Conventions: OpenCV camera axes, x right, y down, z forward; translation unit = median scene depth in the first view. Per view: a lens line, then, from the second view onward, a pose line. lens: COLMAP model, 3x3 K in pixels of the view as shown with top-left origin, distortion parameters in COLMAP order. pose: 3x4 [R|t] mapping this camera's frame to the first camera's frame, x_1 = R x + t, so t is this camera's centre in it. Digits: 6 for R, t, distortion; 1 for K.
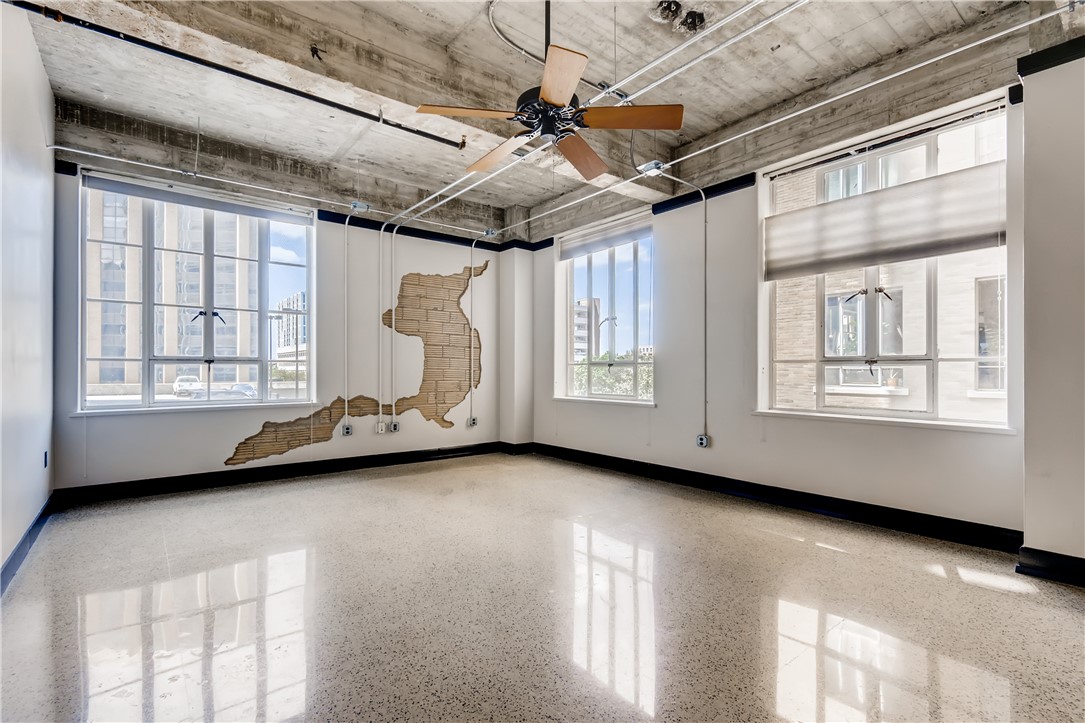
lens RADIAL K [[497.7, 0, 526.8], [0, 497.7, 370.1], [0, 0, 1]] dist [0.001116, -0.000422]
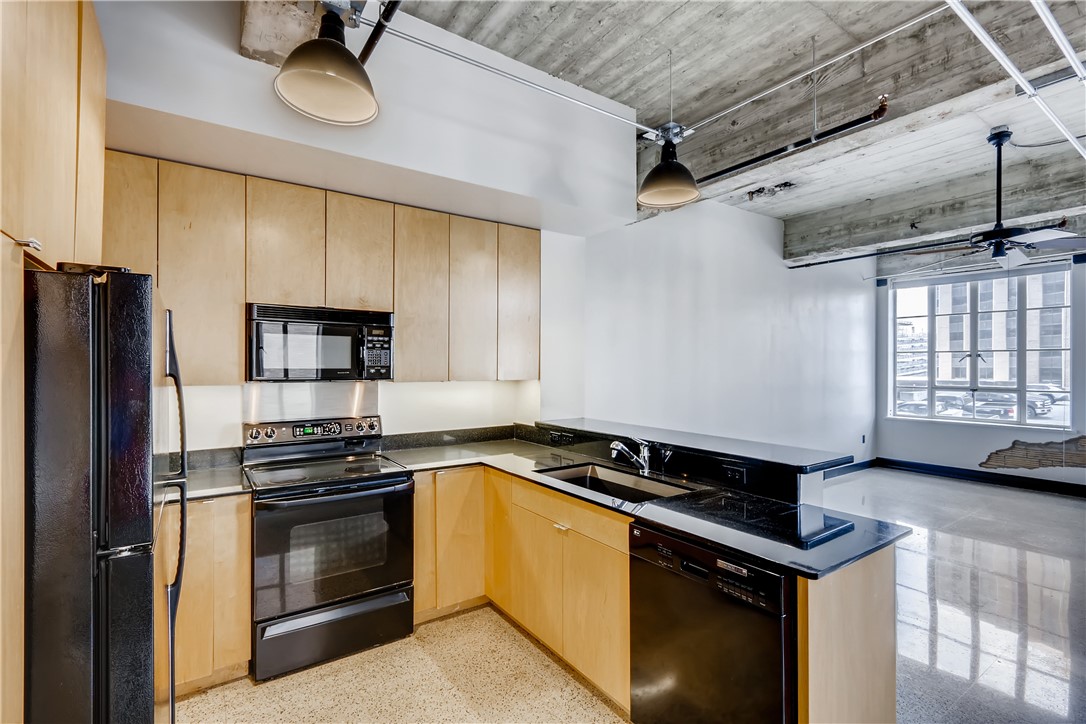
lens RADIAL K [[495.3, 0, 535.4], [0, 495.3, 366.3], [0, 0, 1]] dist [0.000195, -0.000188]
pose [[-0.064389, -0.002277, -0.997922, 0.781255], [-0.002031, 0.999996, -0.002151, -0.074786], [0.997923, 0.001888, -0.064393, -0.121808]]
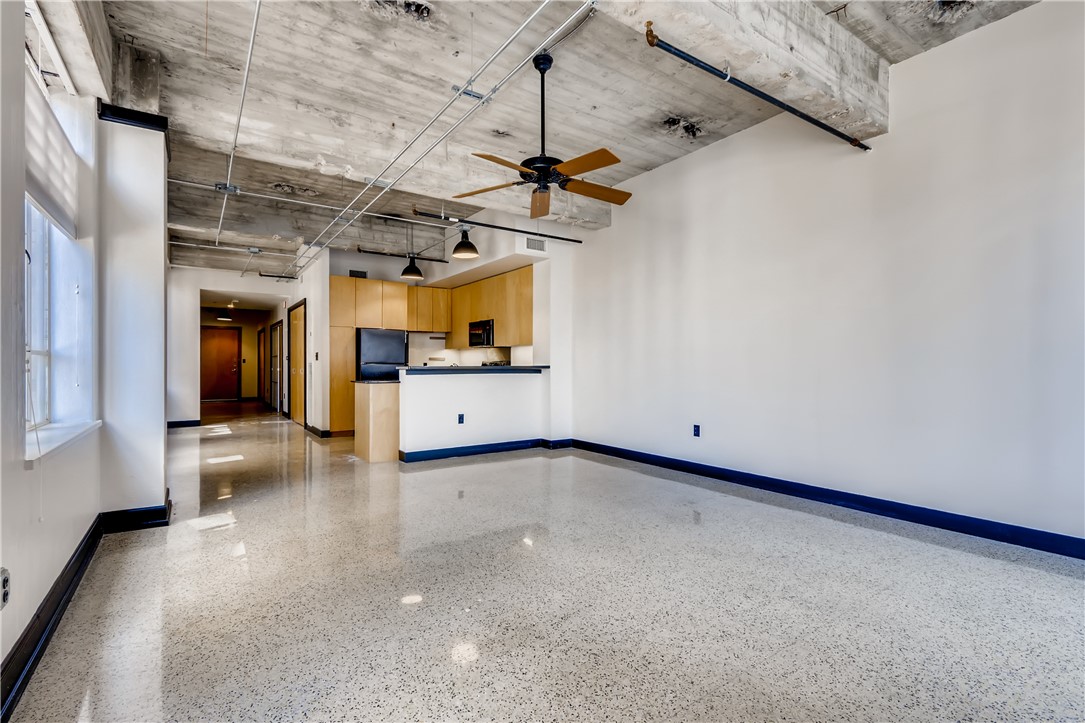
lens RADIAL K [[494.9, 0, 534.9], [0, 494.9, 365.8], [0, 0, 1]] dist [0.000195, -0.000188]
pose [[-0.998386, -0.000597, 0.056794, -0.005093], [-0.000363, 0.999991, 0.004125, -0.001034], [-0.056796, 0.004098, -0.998377, 1.176333]]
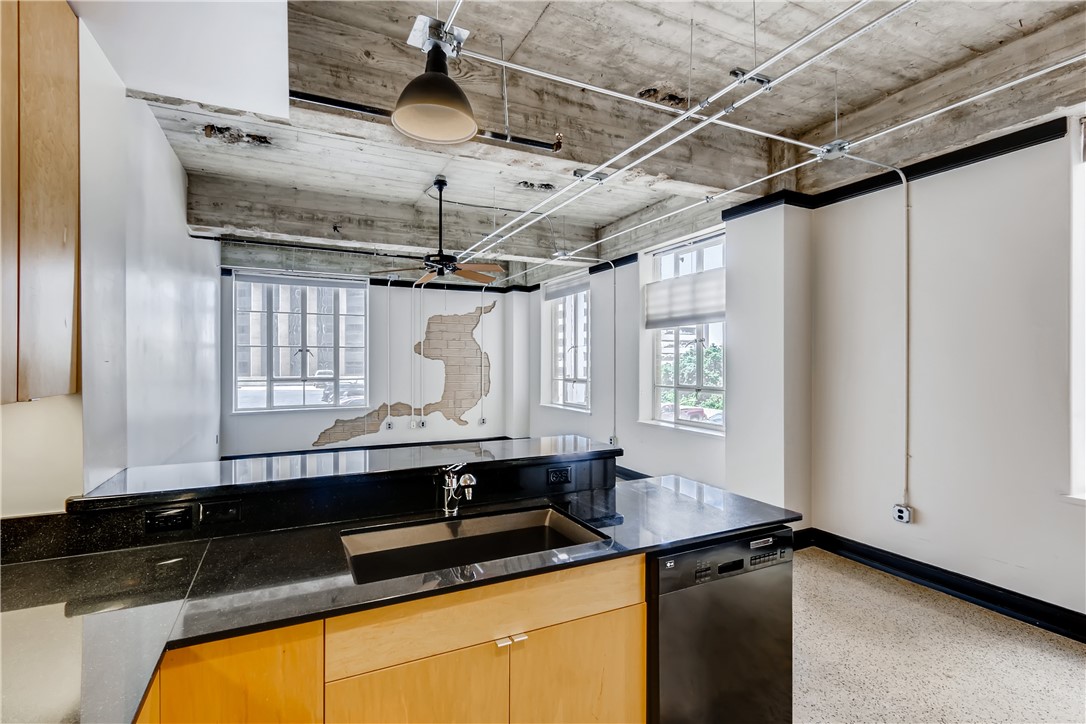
lens RADIAL K [[500.3, 0, 524.8], [0, 500.3, 363.1], [0, 0, 1]] dist [0.001524, 0.000136]
pose [[0.975471, -0.001550, -0.220121, 0.383763], [0.002388, 0.999991, 0.003538, -0.074230], [0.220113, -0.003977, 0.975466, -0.385545]]
